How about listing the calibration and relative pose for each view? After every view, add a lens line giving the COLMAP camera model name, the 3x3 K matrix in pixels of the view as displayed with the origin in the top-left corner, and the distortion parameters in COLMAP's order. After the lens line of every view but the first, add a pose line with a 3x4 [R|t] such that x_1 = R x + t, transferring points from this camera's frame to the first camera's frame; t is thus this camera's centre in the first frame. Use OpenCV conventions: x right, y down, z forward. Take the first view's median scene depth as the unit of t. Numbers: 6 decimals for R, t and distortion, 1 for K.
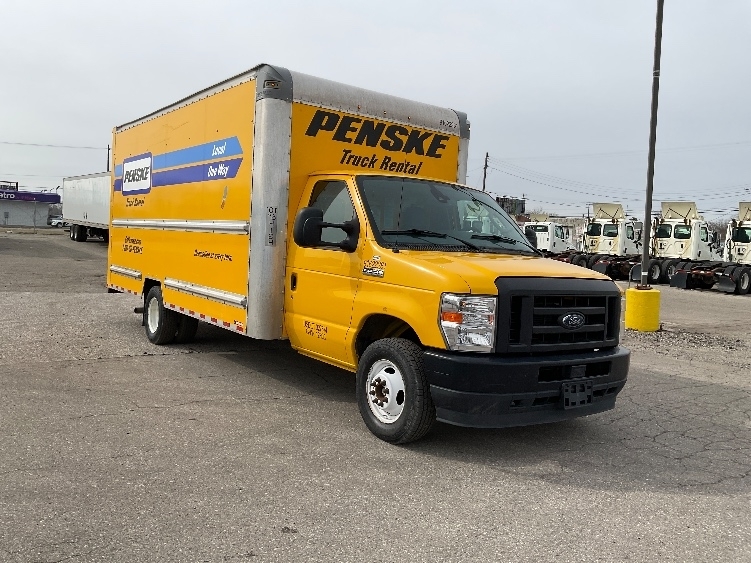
lens RADIAL K [[658.1, 0, 375.5], [0, 658.1, 281.5], [0, 0, 1]] dist [-0.002484, -0.001279]
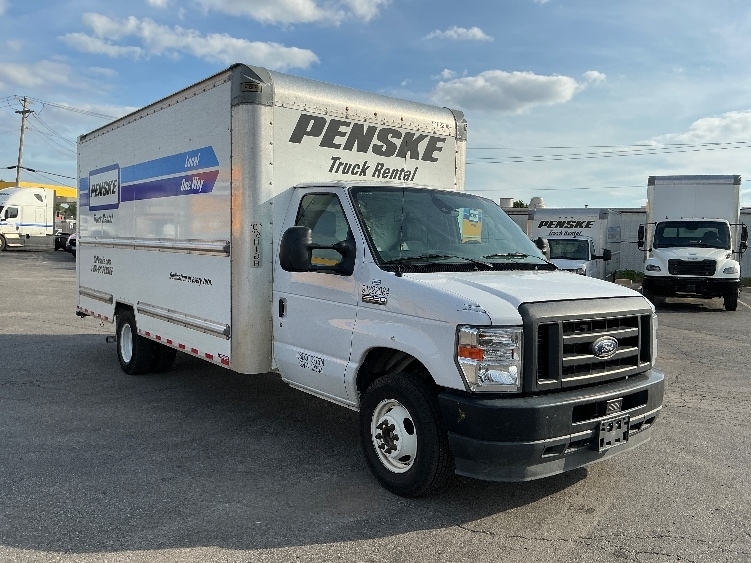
lens RADIAL K [[658.1, 0, 375.5], [0, 658.1, 281.5], [0, 0, 1]] dist [-0.002484, -0.001279]
pose [[0.999004, -0.035057, 0.027602, -0.020327], [0.034964, 0.999381, 0.003847, -0.033116], [-0.027720, -0.002878, 0.999612, 0.104977]]
